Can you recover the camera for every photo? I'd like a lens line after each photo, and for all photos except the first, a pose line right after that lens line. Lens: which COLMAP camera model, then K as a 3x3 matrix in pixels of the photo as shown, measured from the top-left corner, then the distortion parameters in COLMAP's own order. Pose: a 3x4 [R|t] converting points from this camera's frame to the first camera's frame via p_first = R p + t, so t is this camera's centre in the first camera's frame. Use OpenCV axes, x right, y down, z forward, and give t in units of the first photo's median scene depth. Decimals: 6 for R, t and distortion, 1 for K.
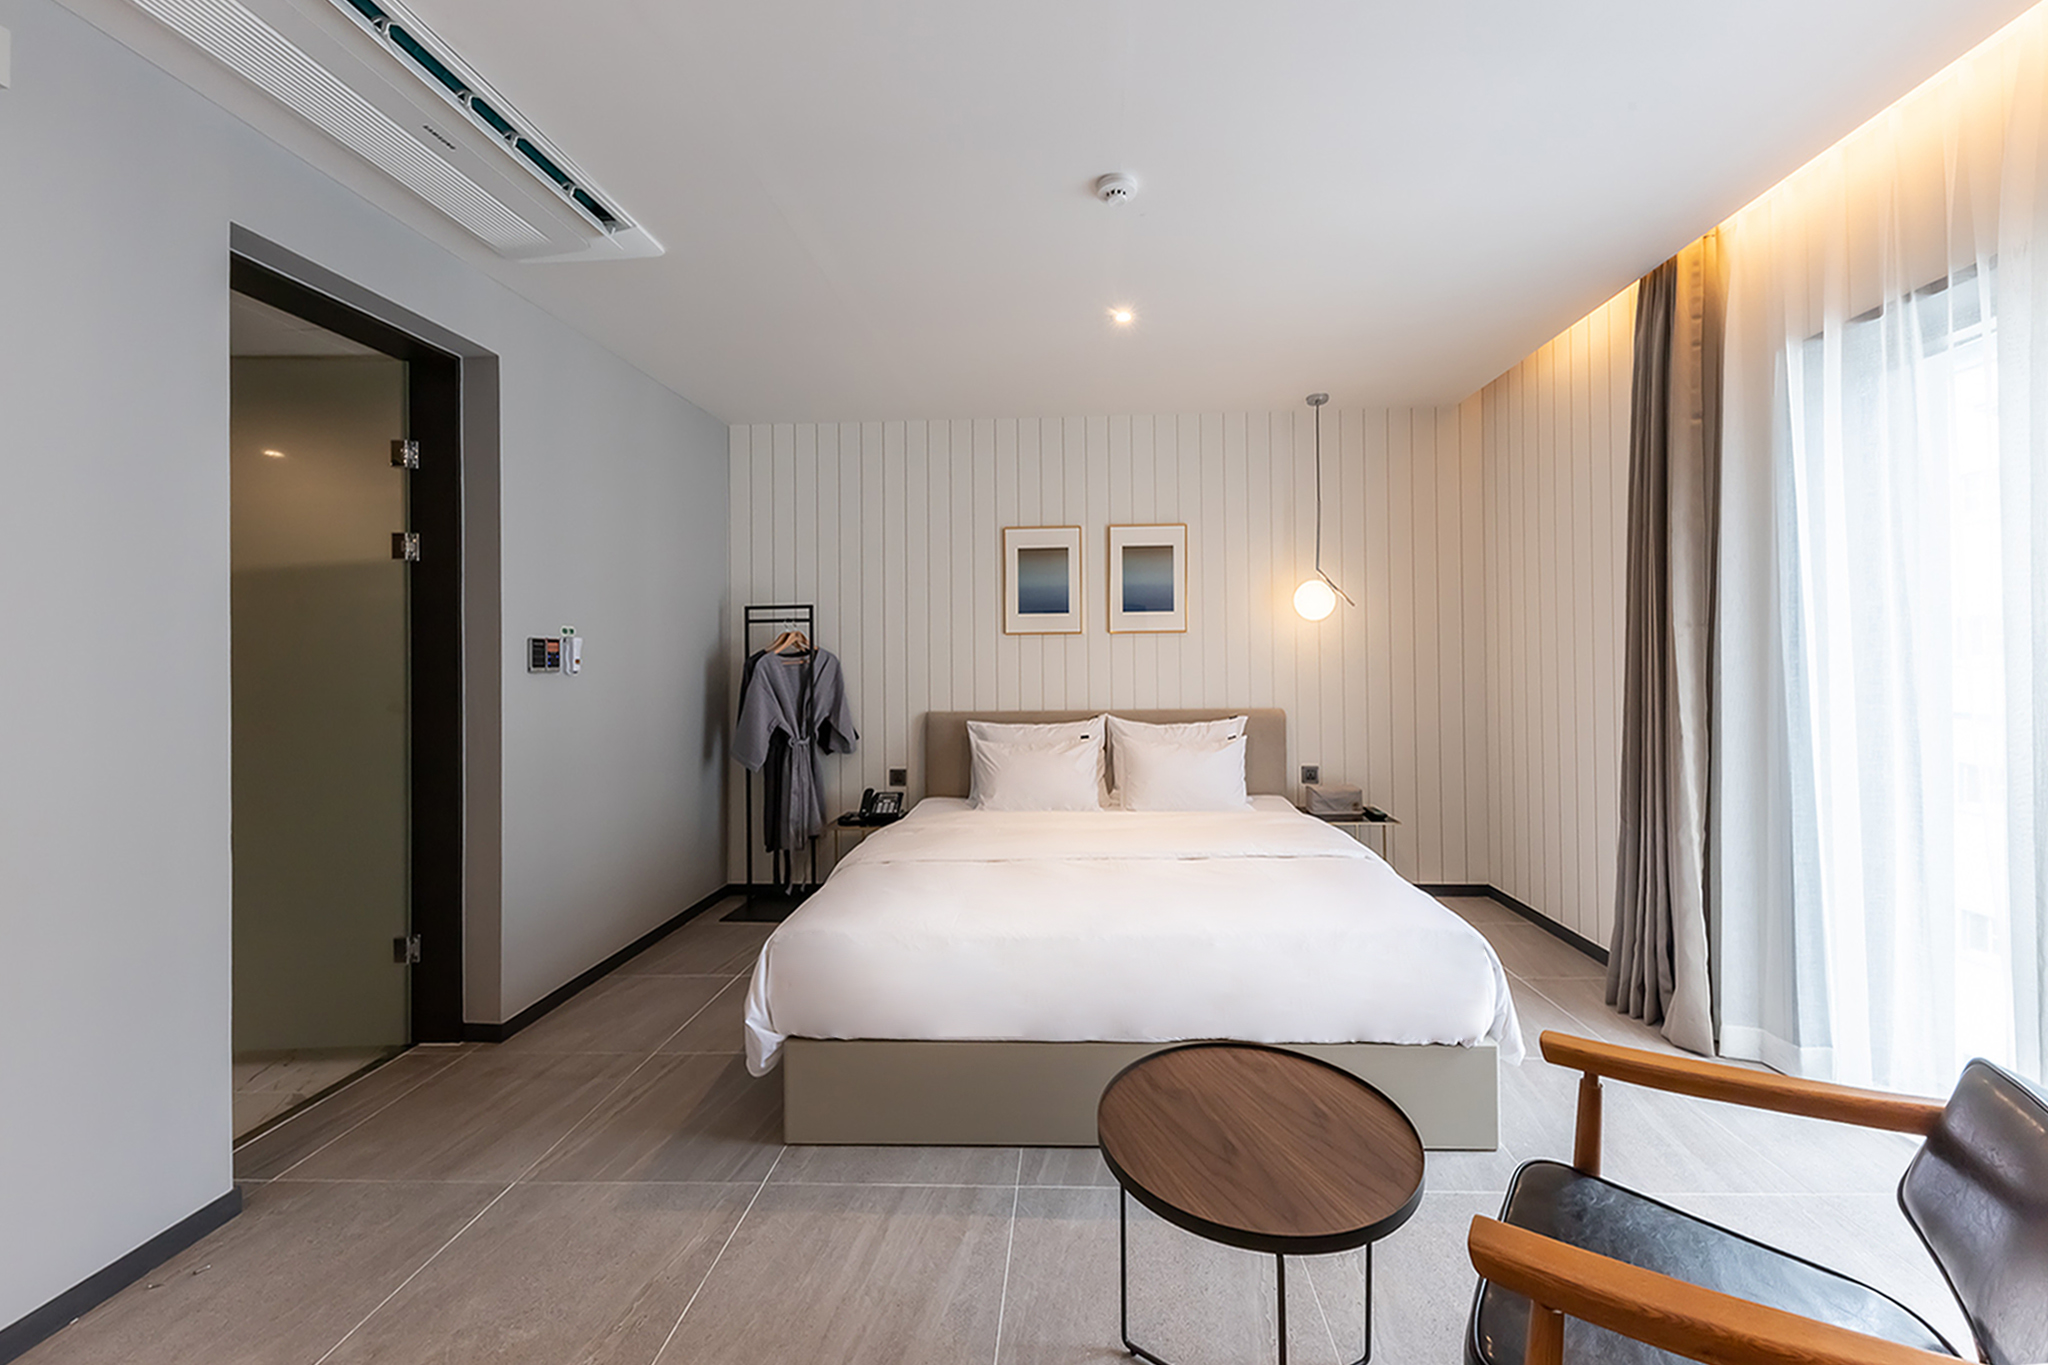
lens RADIAL K [[782.6, 0, 1055.6], [0, 782.6, 662.5], [0, 0, 1]] dist [0.000862, -0.000070]
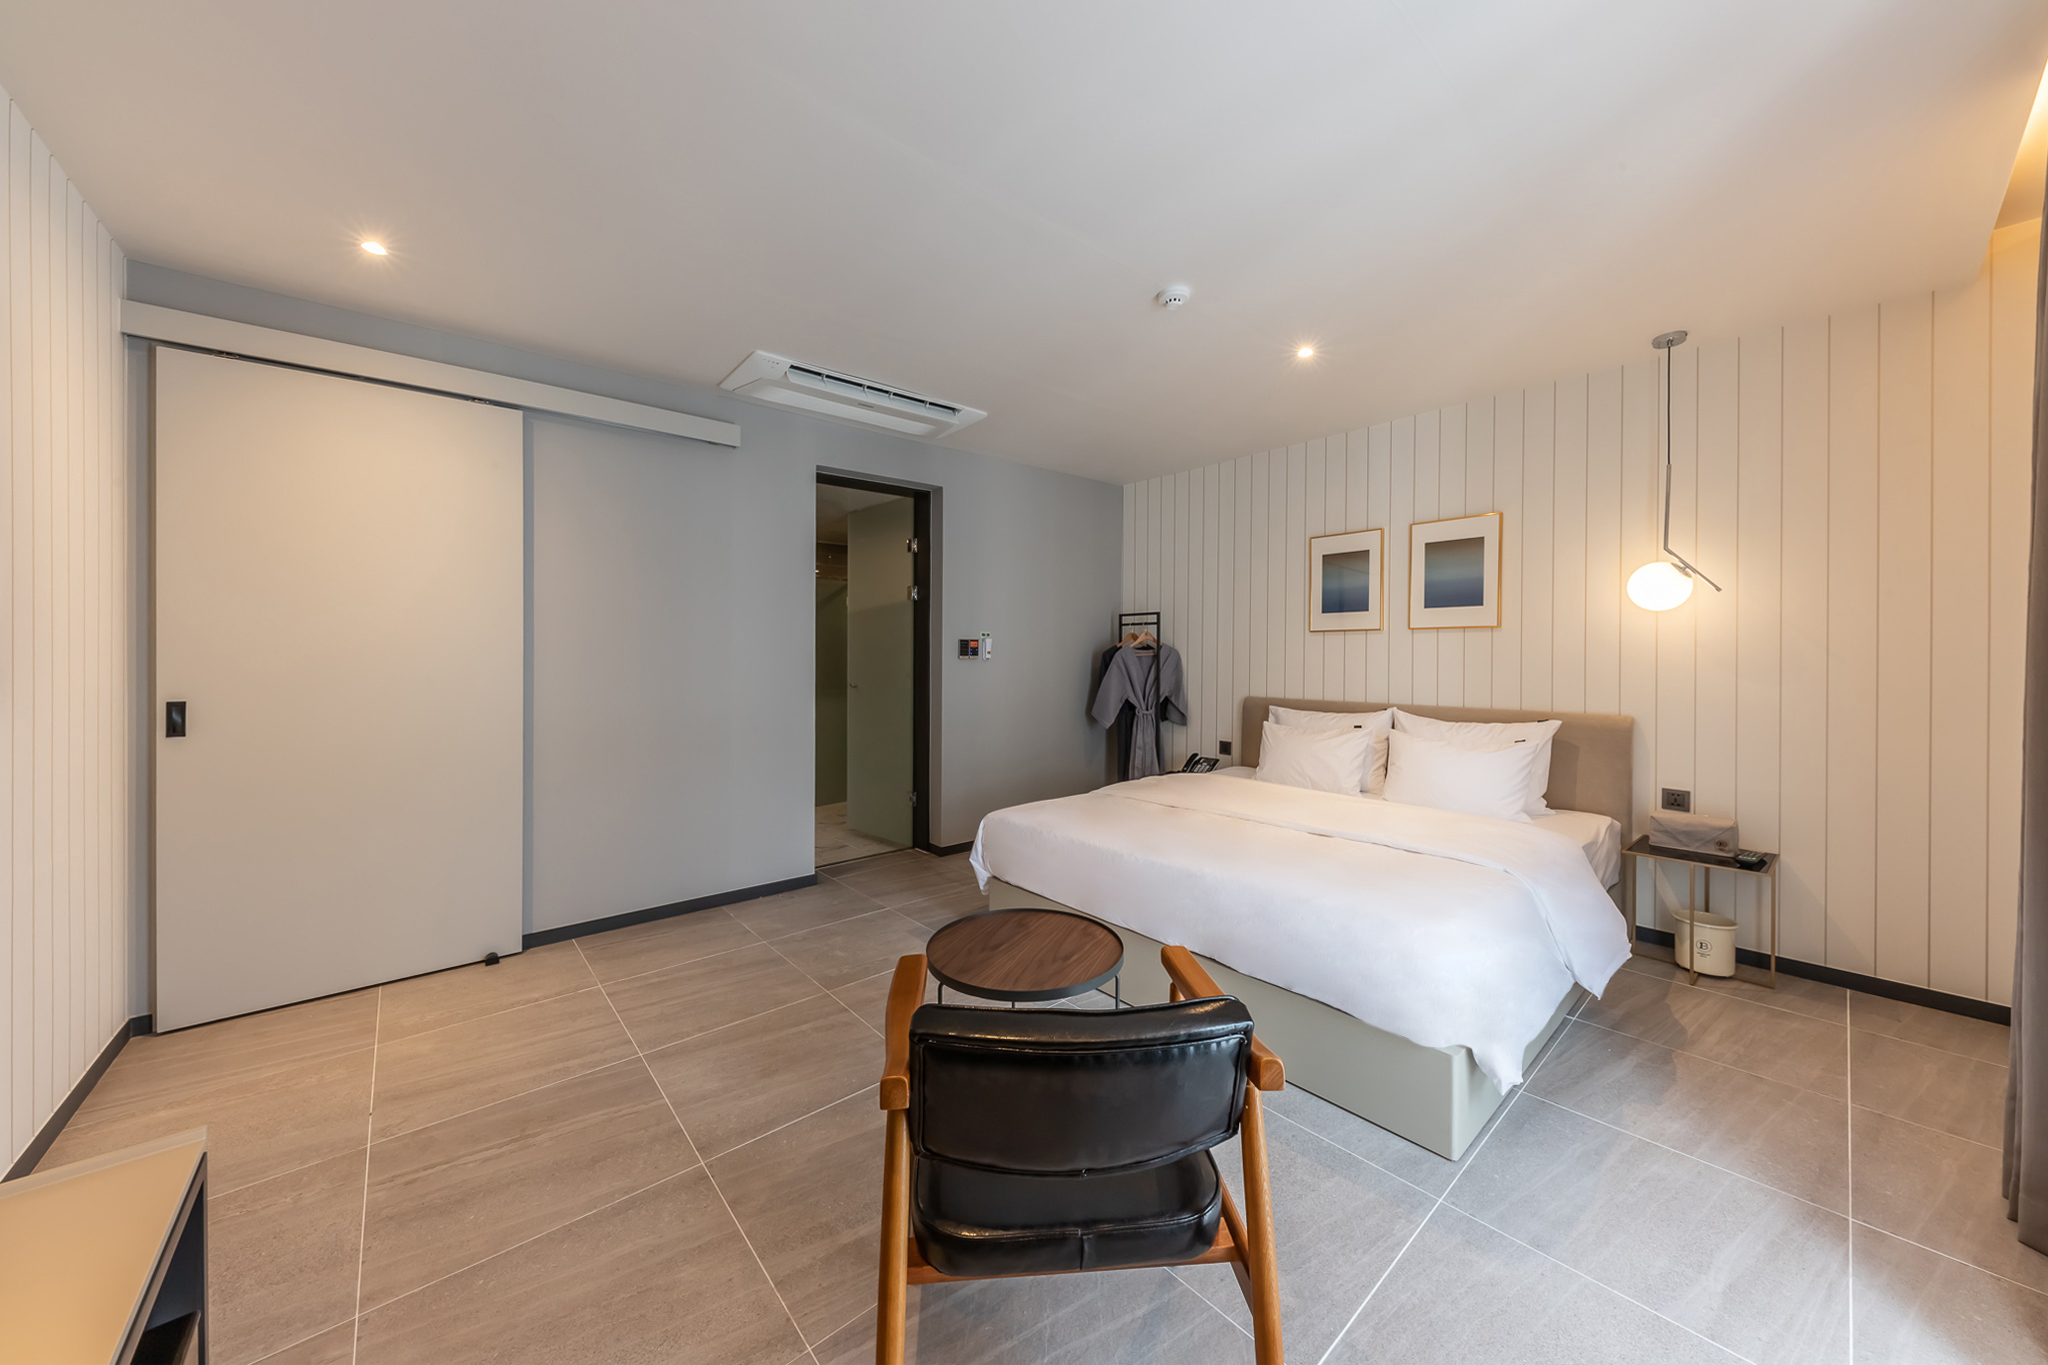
lens RADIAL K [[703.2, 0, 1029.0], [0, 703.2, 660.5], [0, 0, 1]] dist [0.002028, -0.000021]
pose [[0.684838, 0.018110, -0.728470, 0.422261], [-0.011028, 0.999834, 0.014489, -0.005087], [0.728612, -0.001889, 0.684924, 0.007677]]
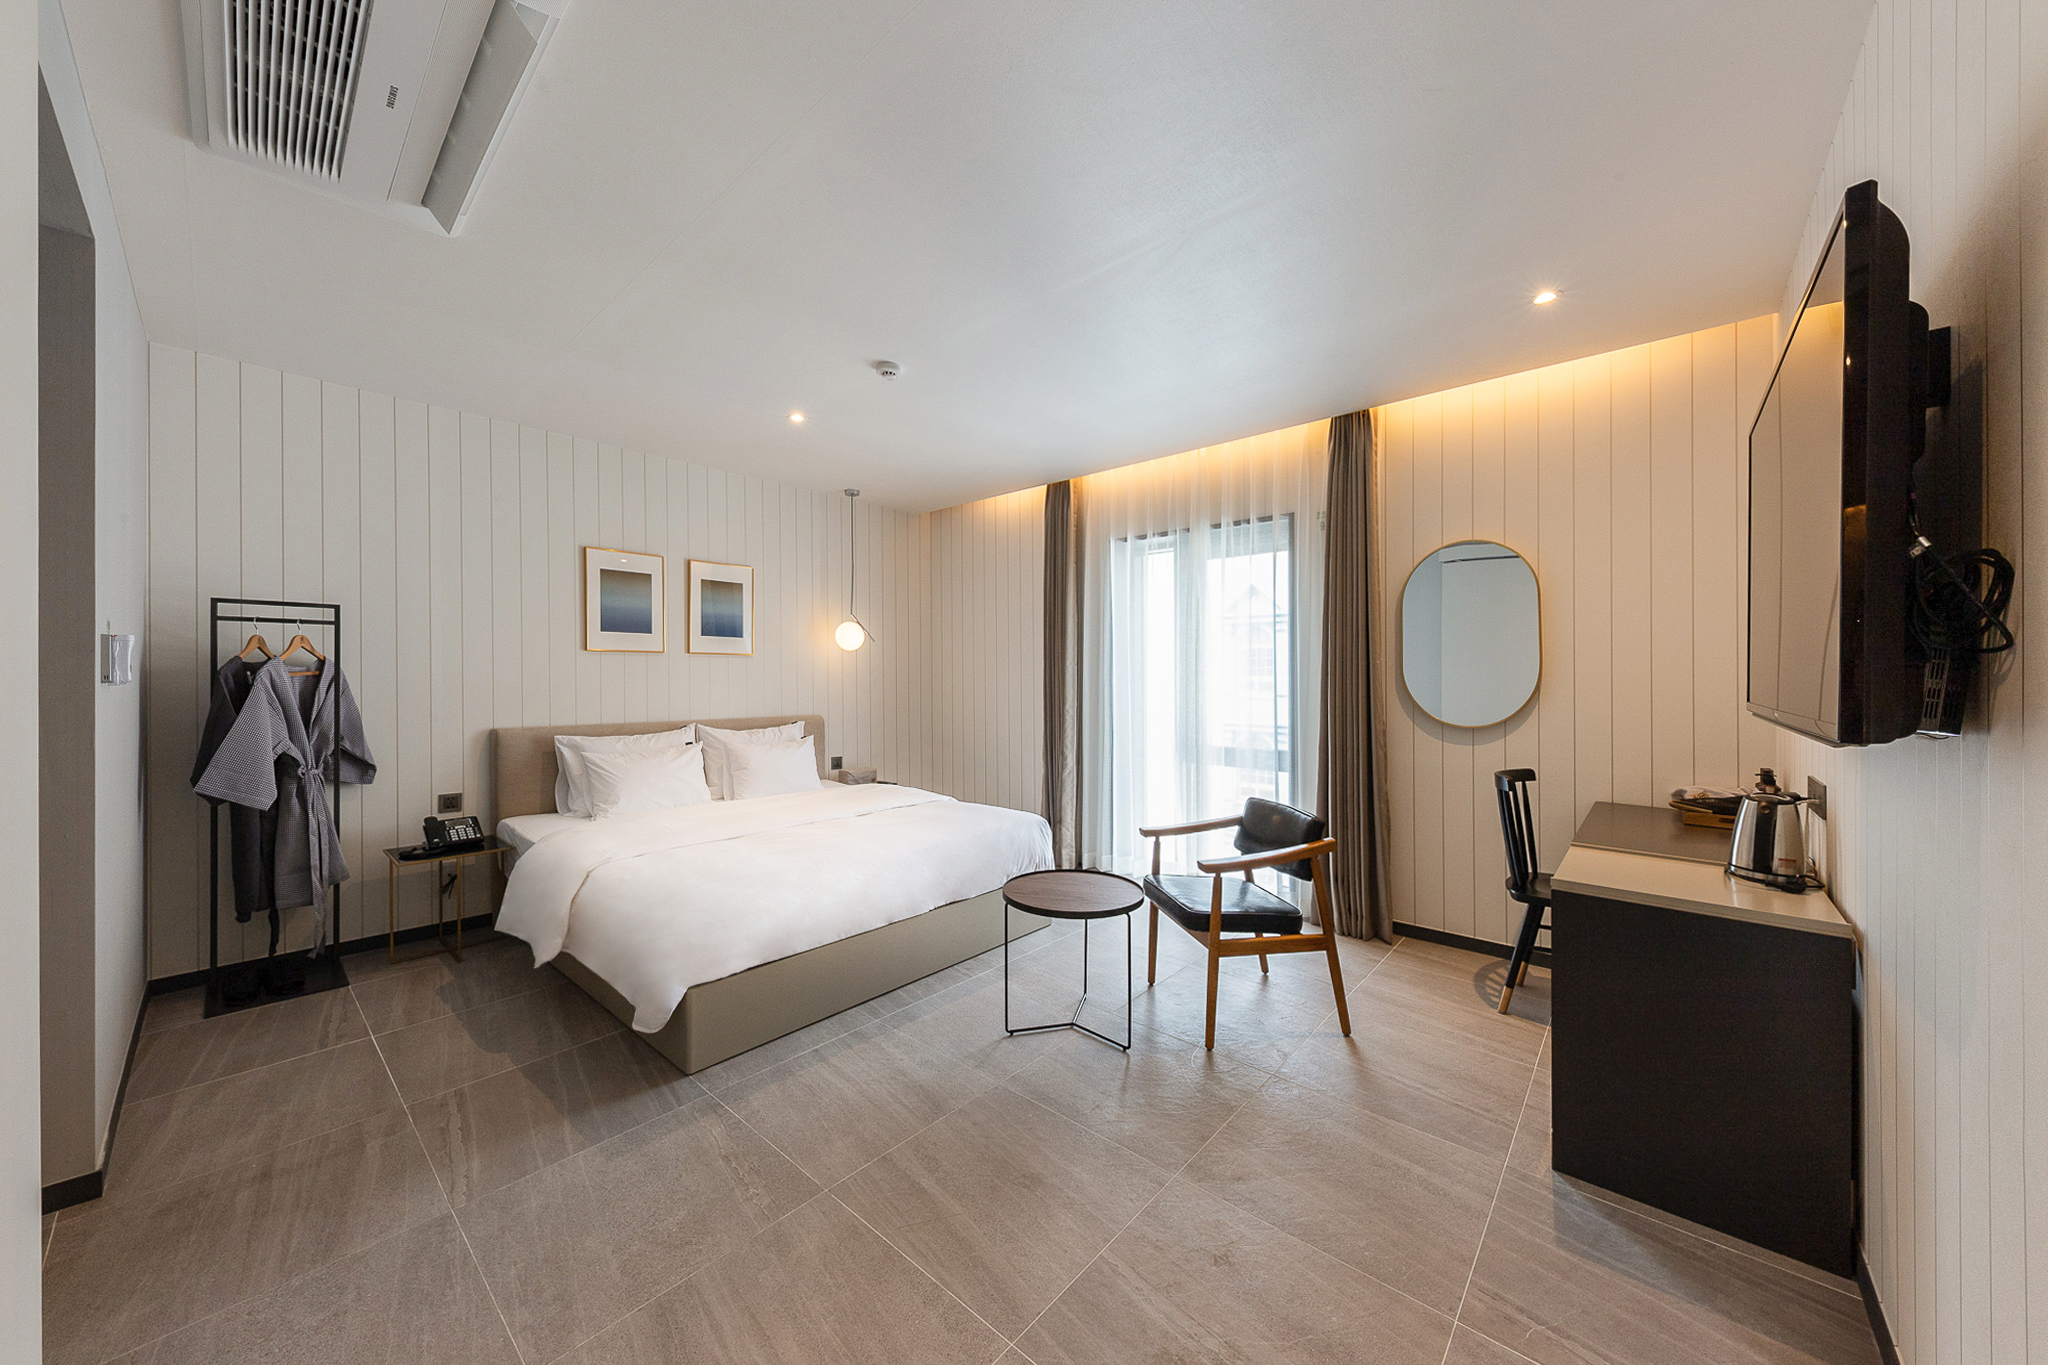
lens RADIAL K [[693.3, 0, 1055.5], [0, 693.3, 682.9], [0, 0, 1]] dist [0.000048, -0.000068]
pose [[0.613658, 0.009138, 0.789519, -0.426411], [-0.007482, 0.999955, -0.005757, 0.007699], [-0.789537, -0.002375, 0.613699, -0.048871]]
